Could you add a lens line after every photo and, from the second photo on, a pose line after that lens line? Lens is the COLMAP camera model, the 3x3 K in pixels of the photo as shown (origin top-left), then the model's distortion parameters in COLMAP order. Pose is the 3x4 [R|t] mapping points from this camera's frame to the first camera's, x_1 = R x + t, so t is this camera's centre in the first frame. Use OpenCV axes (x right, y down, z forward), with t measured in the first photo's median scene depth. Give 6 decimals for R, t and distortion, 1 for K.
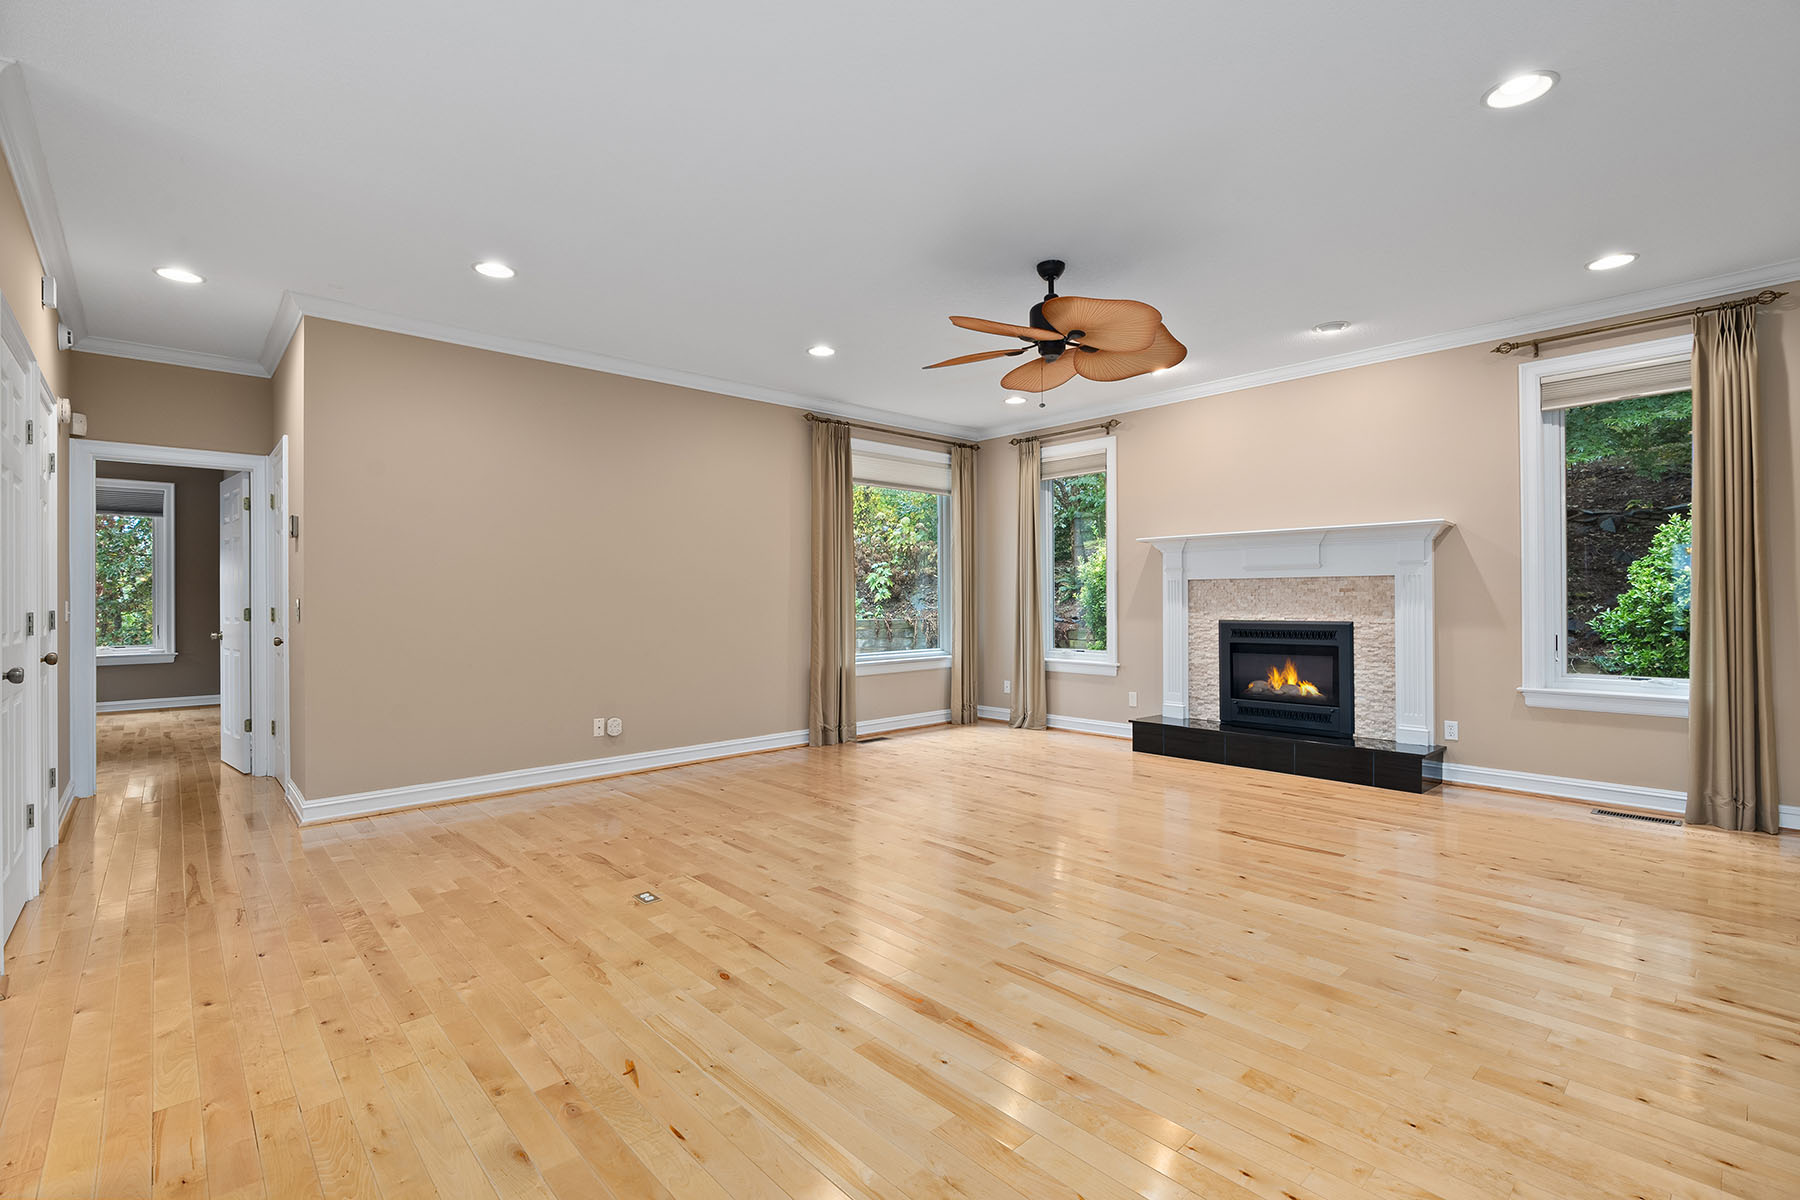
lens RADIAL K [[806.5, 0, 903.3], [0, 806.5, 600.4], [0, 0, 1]] dist [-0.001143, 0.000731]
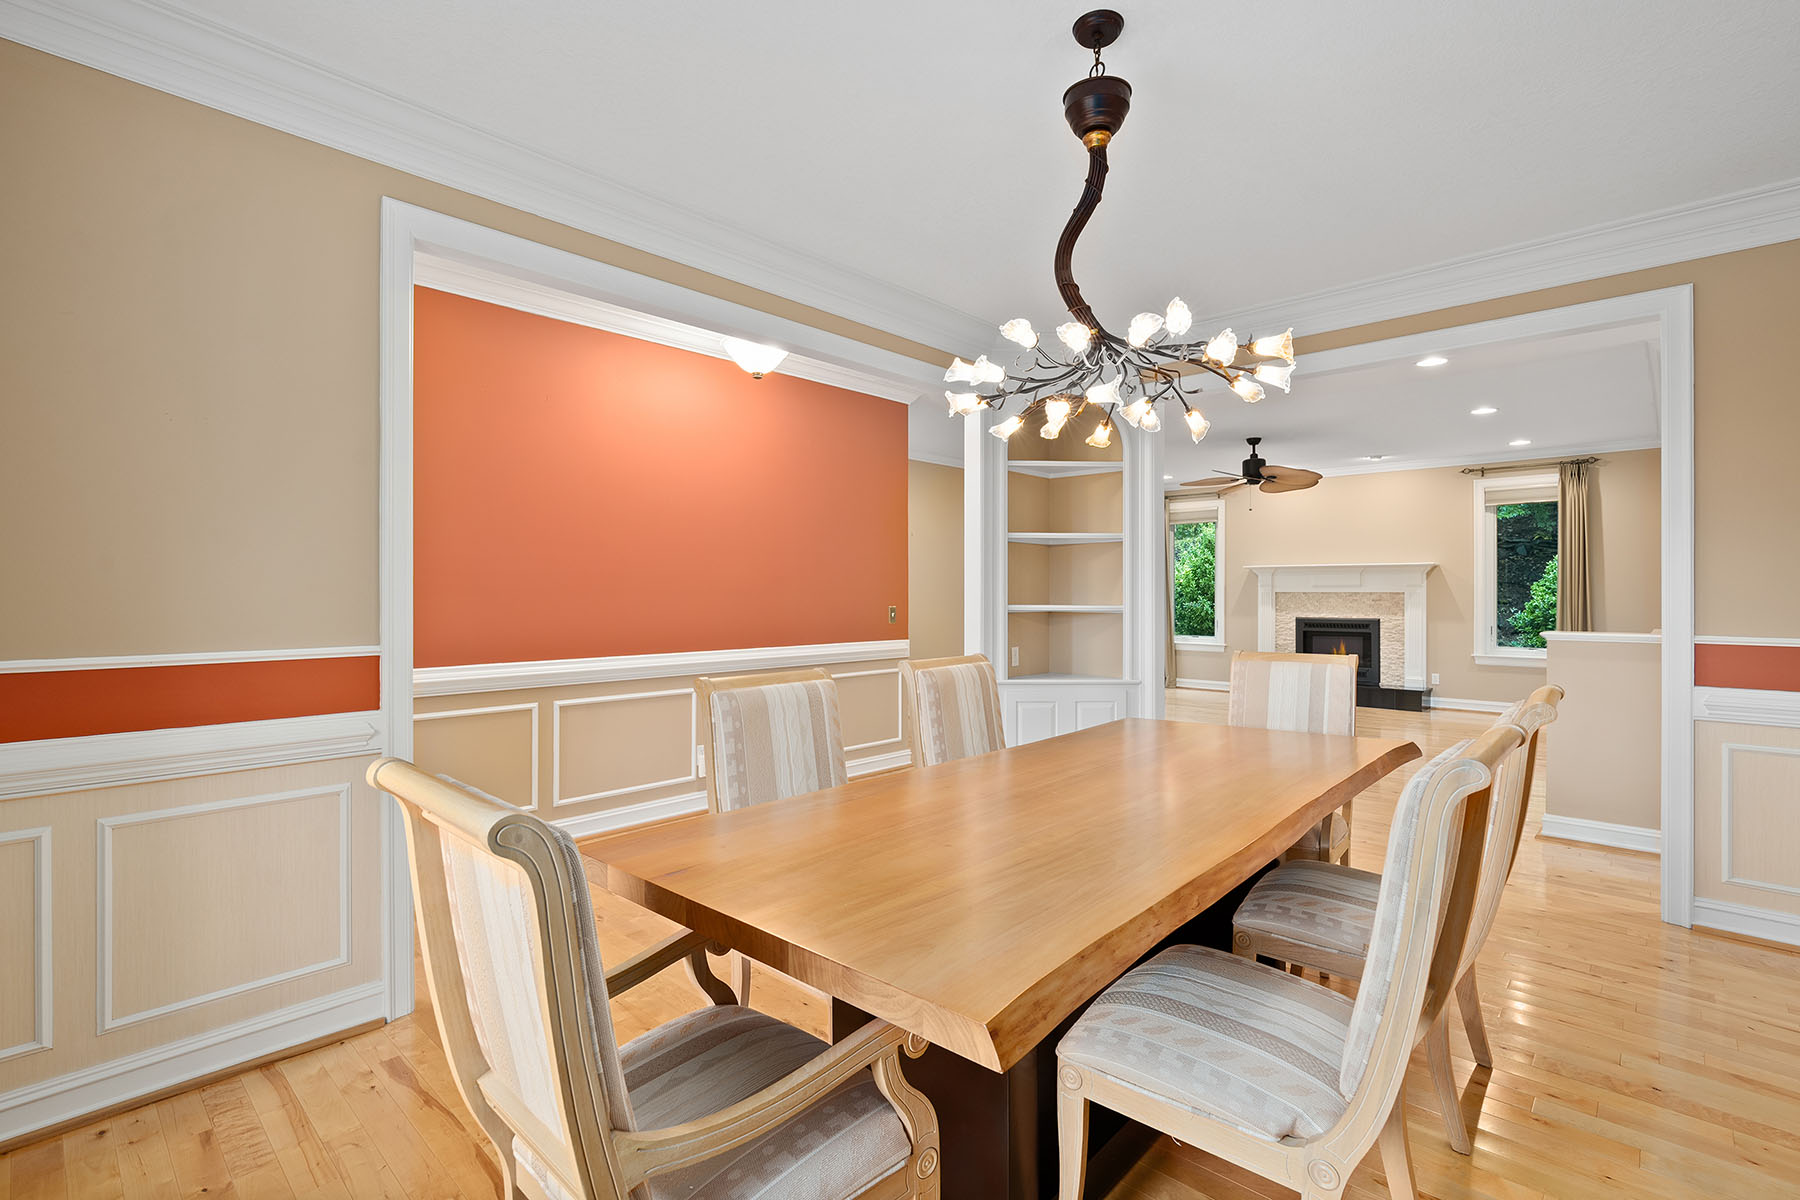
lens RADIAL K [[830.0, 0, 898.9], [0, 830.0, 597.2], [0, 0, 1]] dist [-0.002792, -0.000327]
pose [[0.997558, 0.006057, 0.069585, -0.603922], [-0.006394, 0.999969, 0.004622, -0.021318], [-0.069555, -0.005056, 0.997565, -0.714077]]
